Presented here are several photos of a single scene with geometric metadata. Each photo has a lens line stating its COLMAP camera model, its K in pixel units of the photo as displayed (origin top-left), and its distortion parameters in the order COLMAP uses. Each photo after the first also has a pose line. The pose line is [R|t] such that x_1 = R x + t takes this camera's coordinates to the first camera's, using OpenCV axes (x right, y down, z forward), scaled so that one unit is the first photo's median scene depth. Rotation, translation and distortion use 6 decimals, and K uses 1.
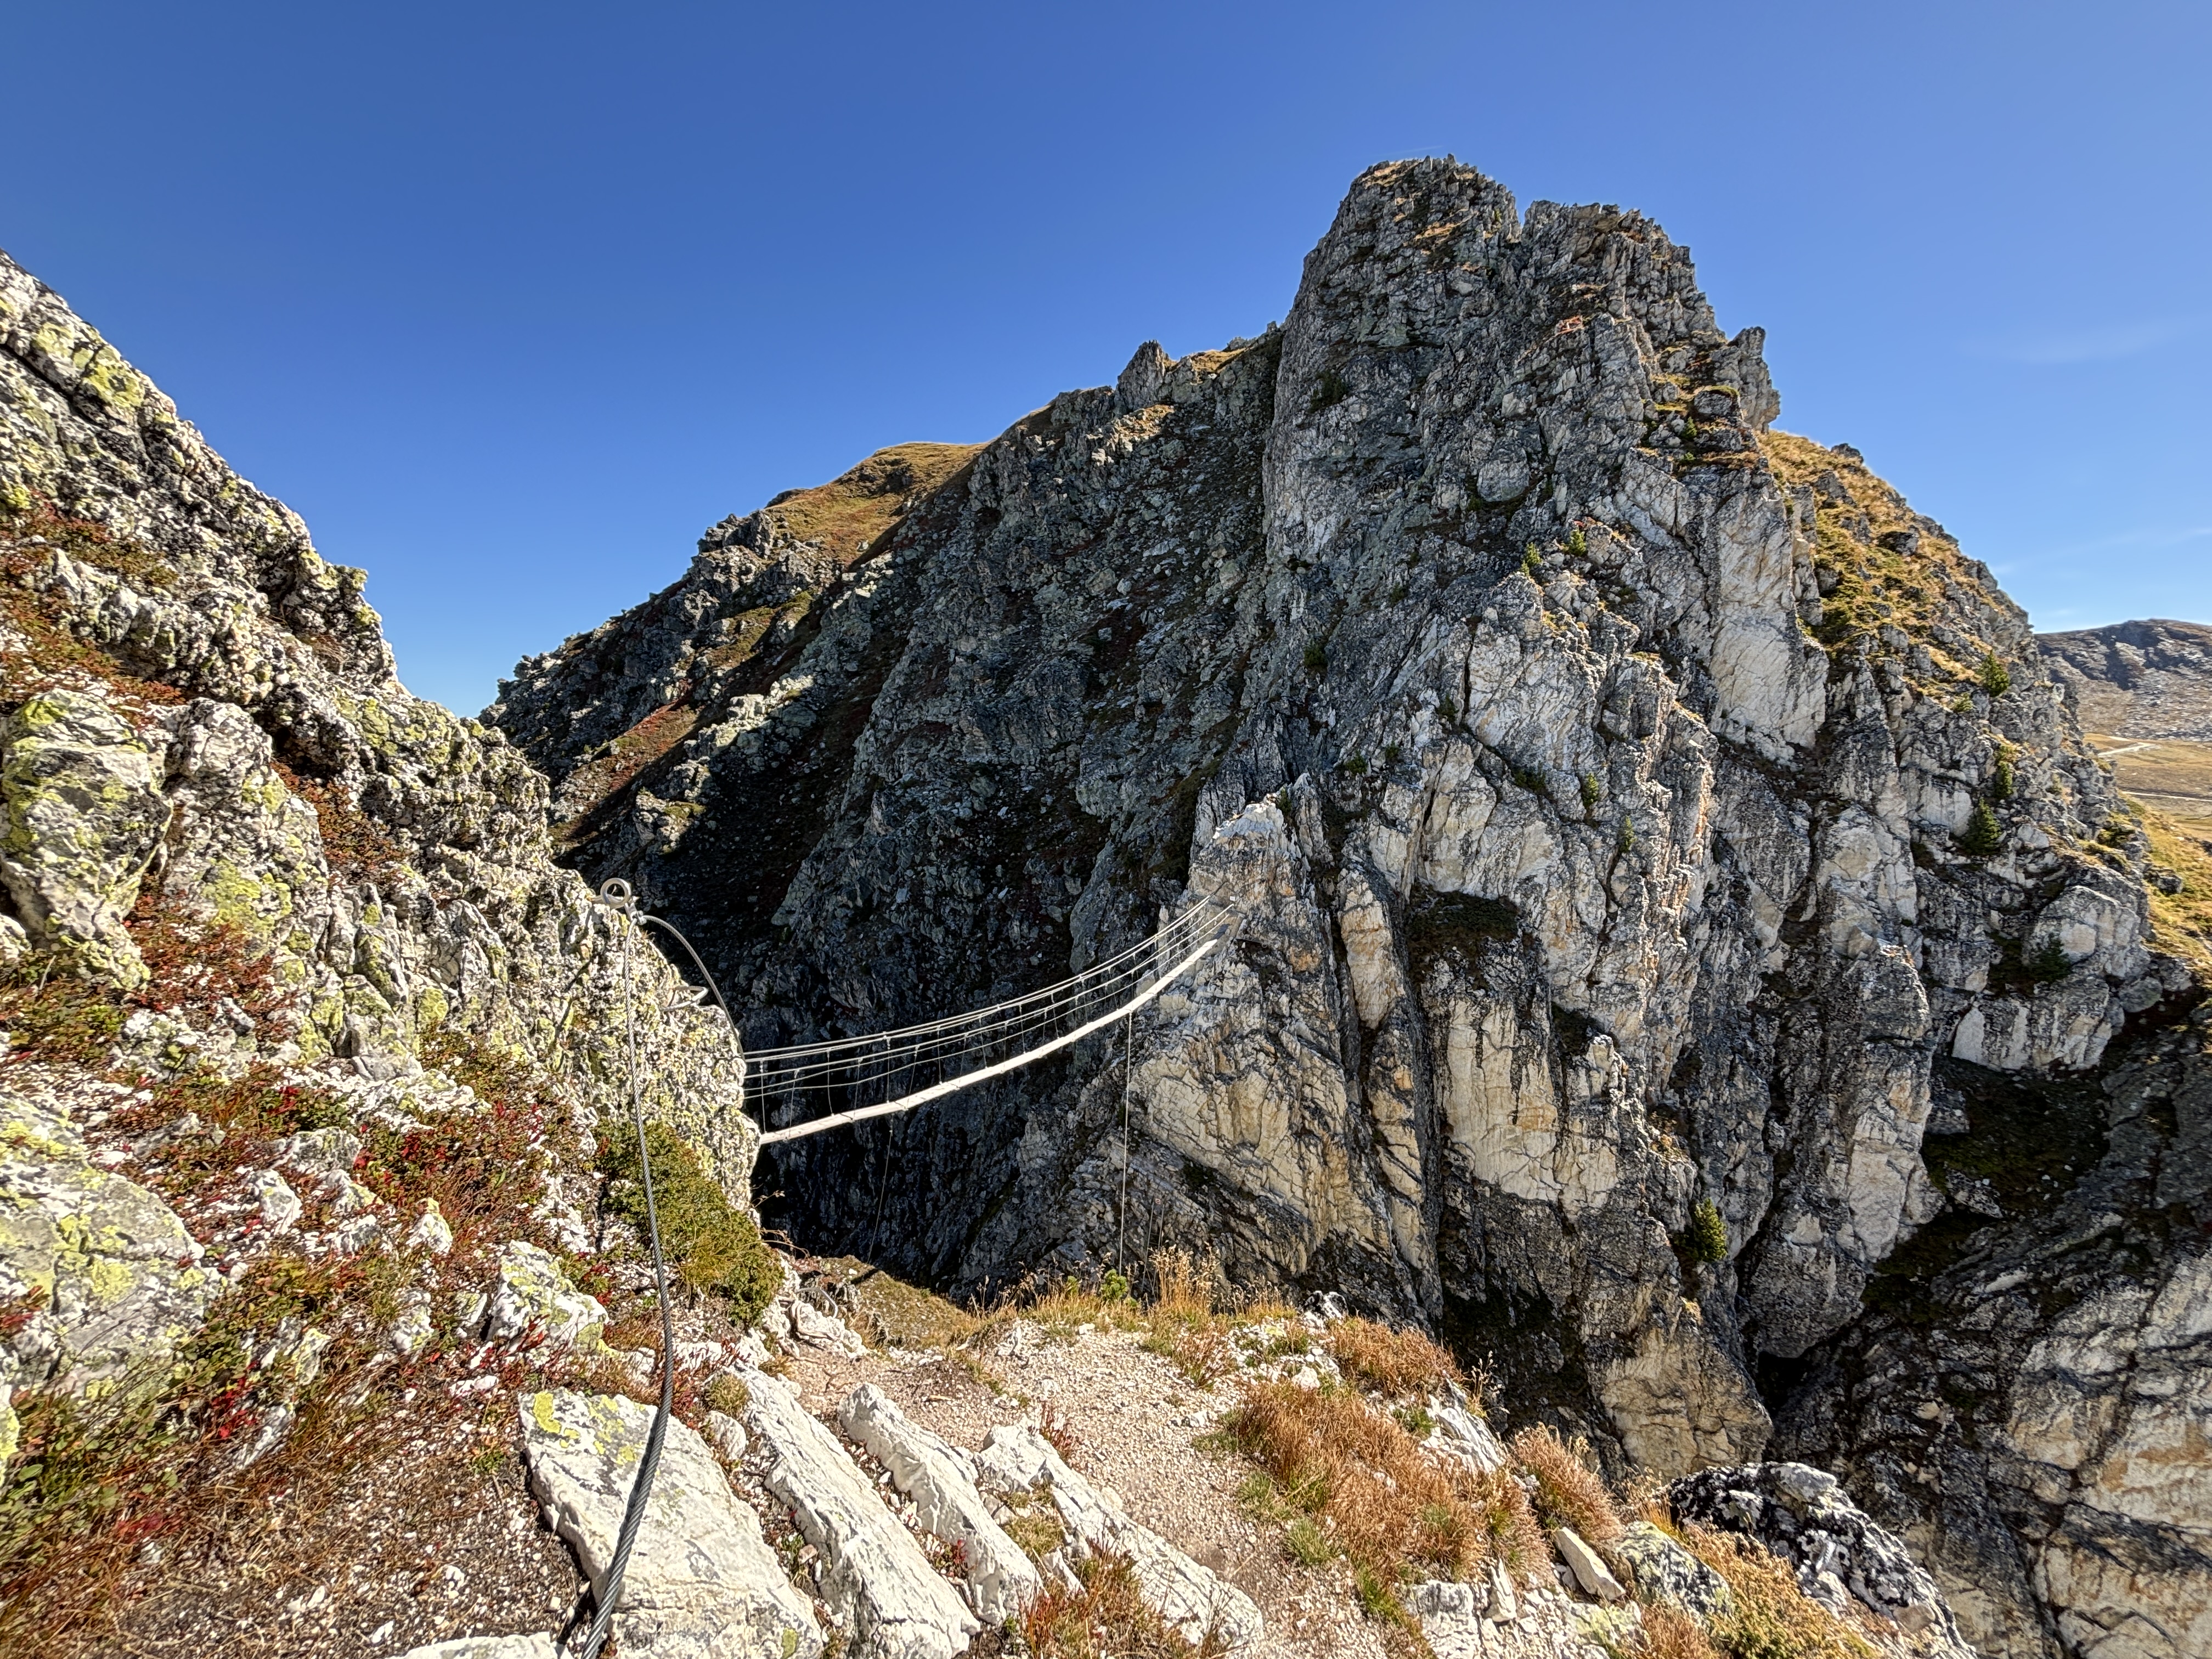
lens RADIAL K [[876.2, 0, 1106.0], [0, 876.2, 829.5], [0, 0, 1]] dist [-0.031011, 0.014228]
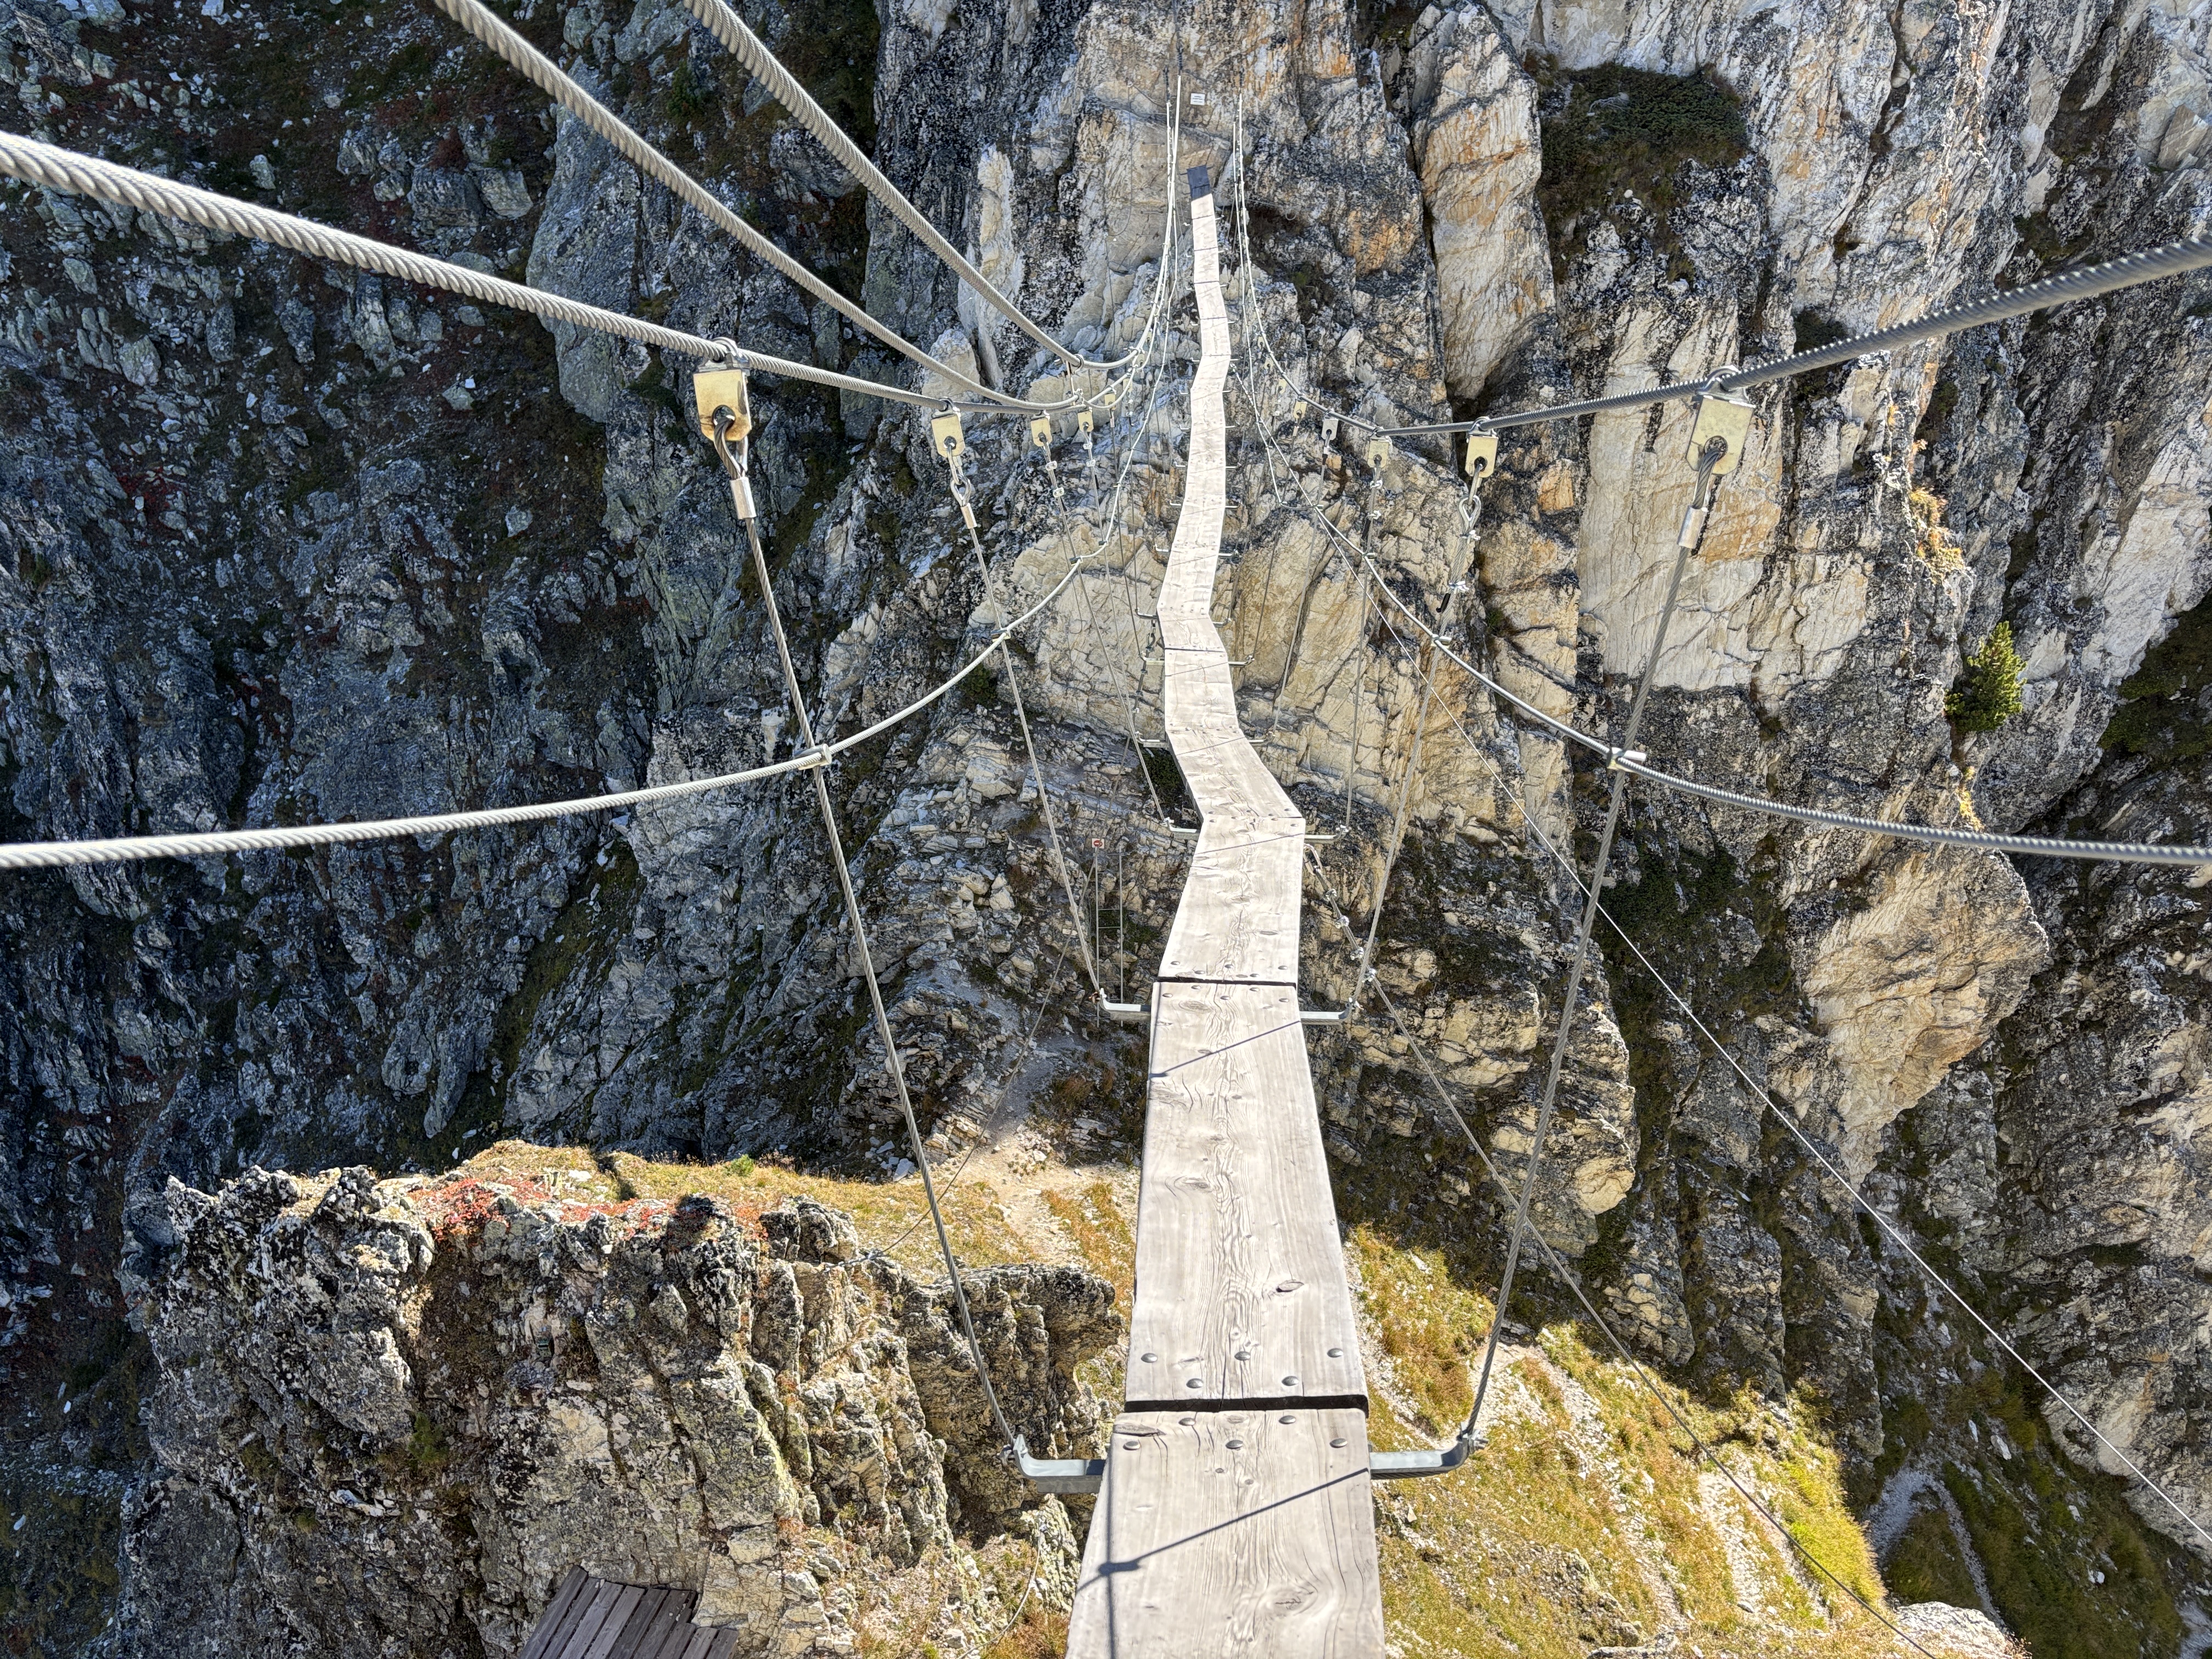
lens RADIAL K [[1632.7, 0, 1106.0], [0, 1632.7, 829.5], [0, 0, 1]] dist [0.101479, -0.117384]
pose [[0.894913, -0.218929, 0.388845, -0.262538], [0.055379, 0.919131, 0.390041, 0.090181], [-0.442791, -0.327519, 0.834666, 0.292438]]
